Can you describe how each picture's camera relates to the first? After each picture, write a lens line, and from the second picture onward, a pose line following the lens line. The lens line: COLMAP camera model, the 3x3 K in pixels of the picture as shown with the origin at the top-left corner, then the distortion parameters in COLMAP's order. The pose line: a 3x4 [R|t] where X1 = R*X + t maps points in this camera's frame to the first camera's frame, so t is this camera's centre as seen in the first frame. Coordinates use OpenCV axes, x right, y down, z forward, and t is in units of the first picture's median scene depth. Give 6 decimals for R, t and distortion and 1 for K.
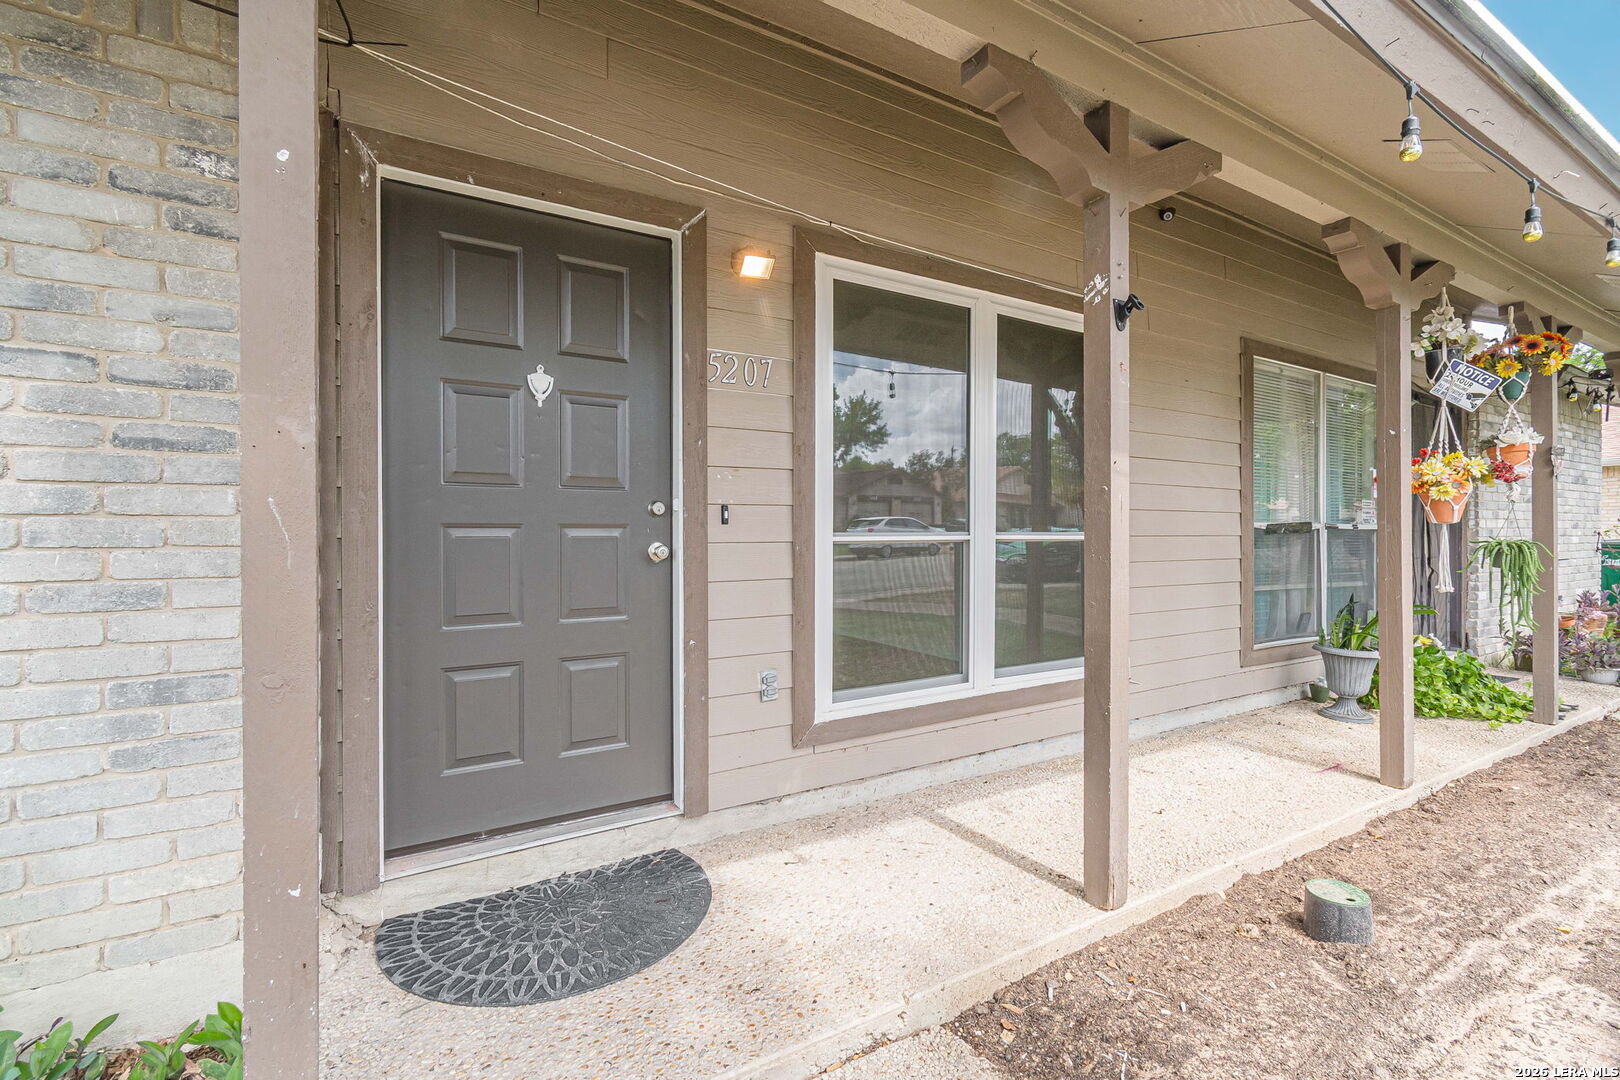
lens RADIAL K [[728.3, 0, 818.6], [0, 728.3, 540.1], [0, 0, 1]] dist [-0.004294, 0.006056]
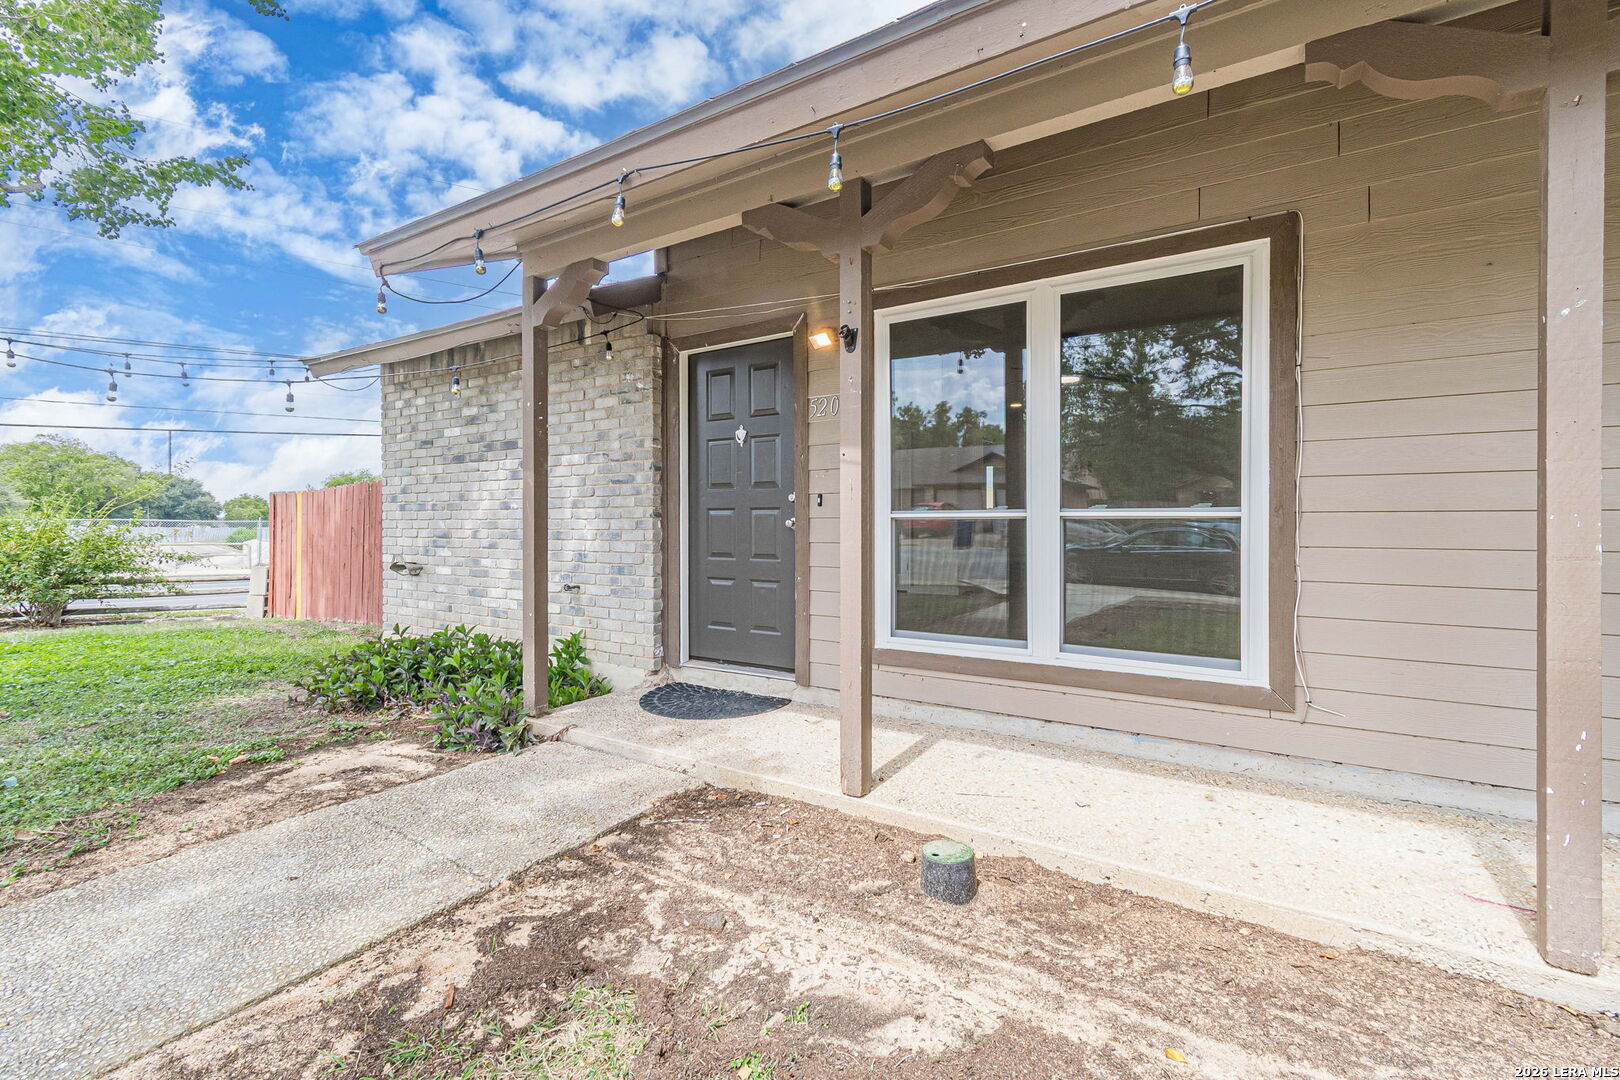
lens RADIAL K [[728.3, 0, 815.0], [0, 728.3, 531.0], [0, 0, 1]] dist [-0.004294, 0.006056]
pose [[0.428400, 0.018031, -0.903409, 1.298412], [-0.003737, 0.999828, 0.018183, 0.002629], [0.903582, -0.004413, 0.428393, 0.318399]]
